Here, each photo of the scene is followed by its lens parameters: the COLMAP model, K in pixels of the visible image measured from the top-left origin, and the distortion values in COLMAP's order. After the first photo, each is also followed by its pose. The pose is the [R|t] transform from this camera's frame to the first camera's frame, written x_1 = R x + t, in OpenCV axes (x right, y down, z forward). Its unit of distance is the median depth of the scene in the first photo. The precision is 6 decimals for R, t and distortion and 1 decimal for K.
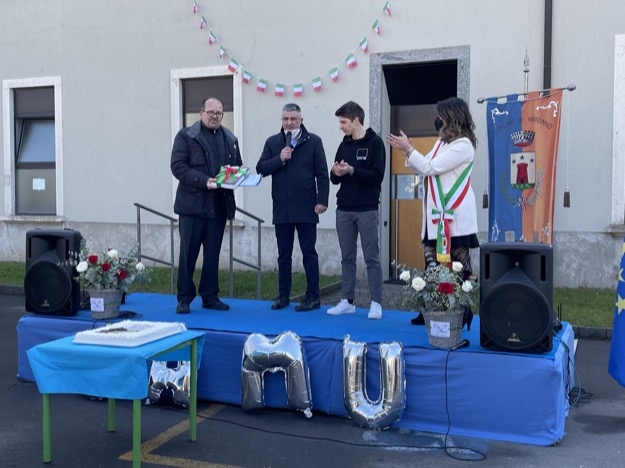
lens RADIAL K [[749.8, 0, 300.9], [0, 749.8, 235.7], [0, 0, 1]] dist [0.076234, -0.061513]
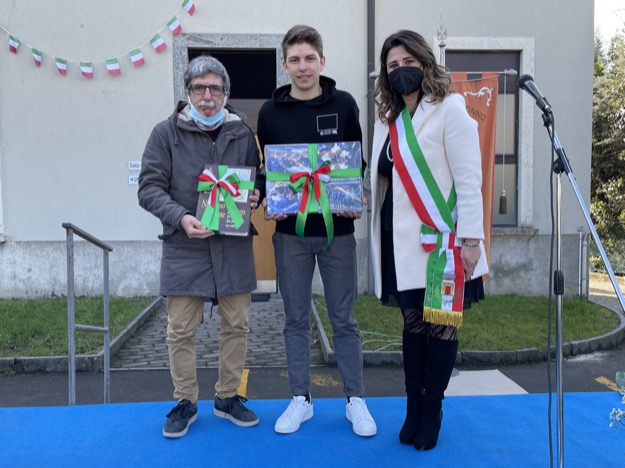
lens RADIAL K [[587.6, 0, 308.9], [0, 587.6, 232.3], [0, 0, 1]] dist [0.086488, -0.107486]
pose [[0.893881, -0.033940, 0.447017, -0.085568], [0.031322, 0.999422, 0.013248, -0.024113], [-0.447208, 0.002159, 0.894427, 0.370209]]
